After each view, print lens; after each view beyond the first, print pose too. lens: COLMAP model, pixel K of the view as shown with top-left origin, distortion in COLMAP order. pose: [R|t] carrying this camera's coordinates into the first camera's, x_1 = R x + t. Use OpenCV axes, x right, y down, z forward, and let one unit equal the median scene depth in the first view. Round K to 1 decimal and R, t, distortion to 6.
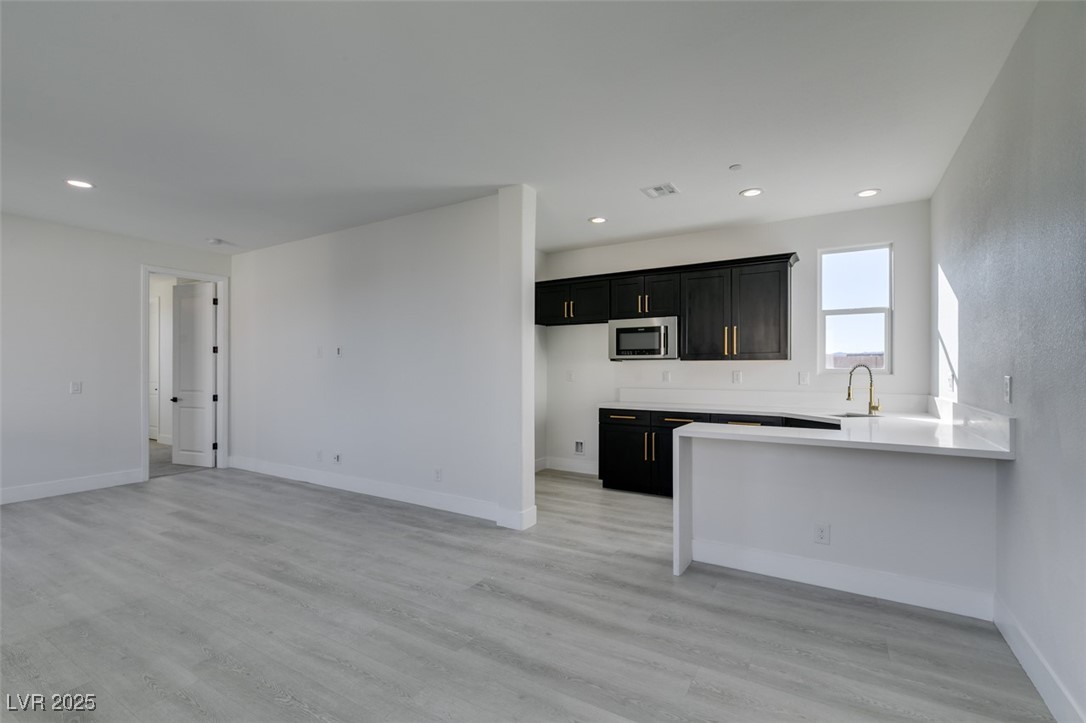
lens RADIAL K [[484.6, 0, 544.2], [0, 484.6, 368.1], [0, 0, 1]] dist [0.007614, -0.000856]
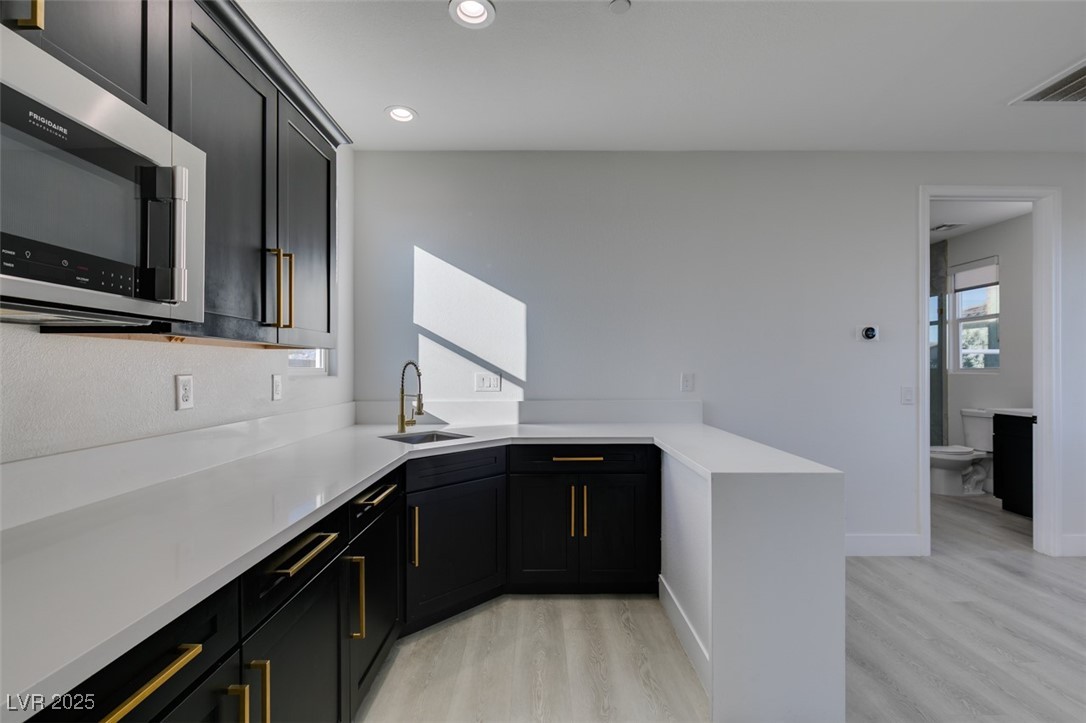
lens RADIAL K [[484.6, 0, 544.2], [0, 484.6, 368.1], [0, 0, 1]] dist [0.007614, -0.000856]
pose [[-0.523847, -0.000151, 0.851812, -0.024600], [-0.000382, 1.000000, -0.000058, 0.001580], [-0.851812, -0.000356, -0.523847, 0.977511]]
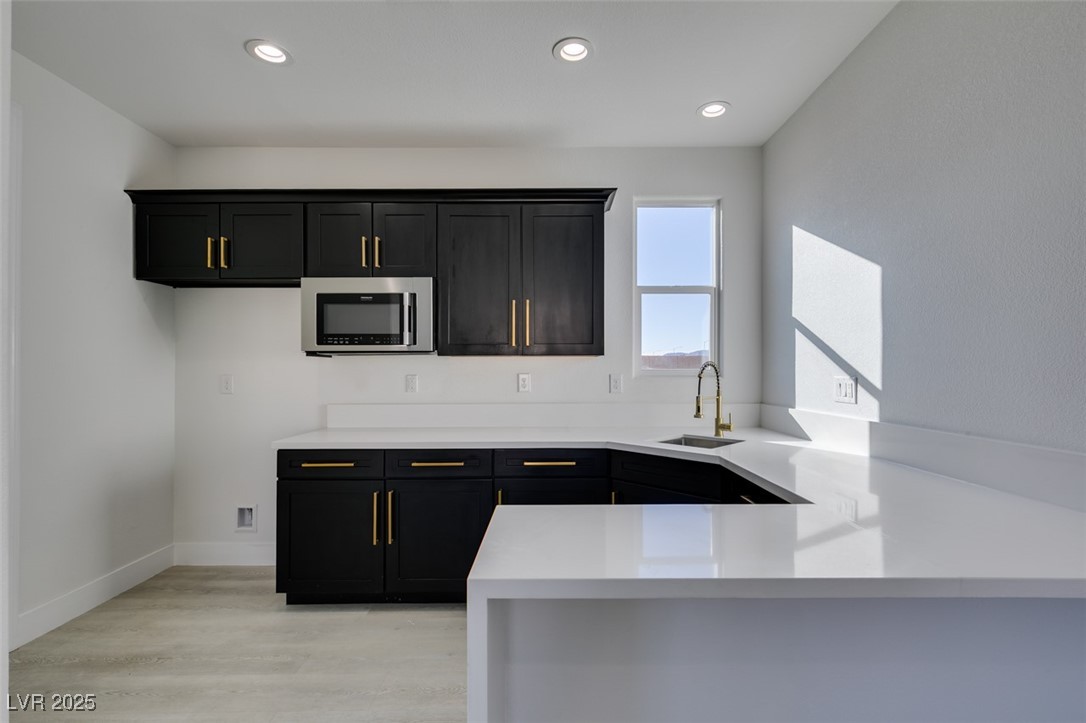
lens RADIAL K [[490.2, 0, 548.2], [0, 490.2, 367.5], [0, 0, 1]] dist [0.007273, -0.000229]
pose [[0.856865, 0.001871, 0.515537, 0.094286], [0.001422, 0.999981, -0.005992, 0.002135], [-0.515539, 0.005867, 0.856846, 0.438635]]
